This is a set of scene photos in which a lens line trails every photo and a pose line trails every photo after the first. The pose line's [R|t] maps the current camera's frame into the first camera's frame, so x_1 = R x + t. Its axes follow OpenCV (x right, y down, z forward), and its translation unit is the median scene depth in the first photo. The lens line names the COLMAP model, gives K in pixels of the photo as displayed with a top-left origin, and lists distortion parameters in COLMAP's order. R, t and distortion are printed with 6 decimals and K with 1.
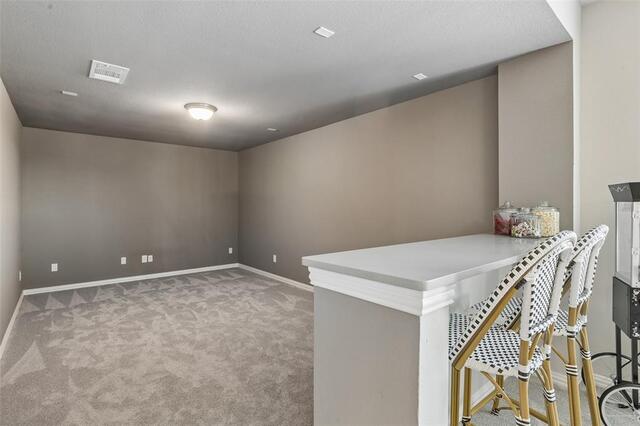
lens RADIAL K [[304.8, 0, 318.9], [0, 304.8, 207.8], [0, 0, 1]] dist [0.001759, 0.000327]
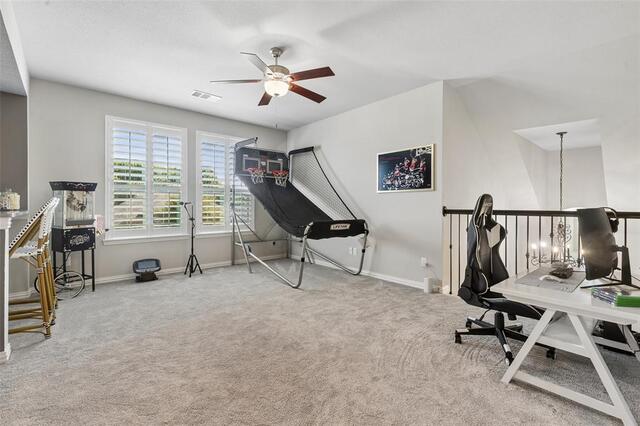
lens RADIAL K [[288.6, 0, 318.9], [0, 288.6, 207.7], [0, 0, 1]] dist [0.003866, -0.000157]
pose [[-0.034172, -0.006904, 0.999392, -1.473128], [-0.004141, 0.999969, 0.006767, 0.110160], [-0.999407, -0.003908, -0.034200, -1.015142]]
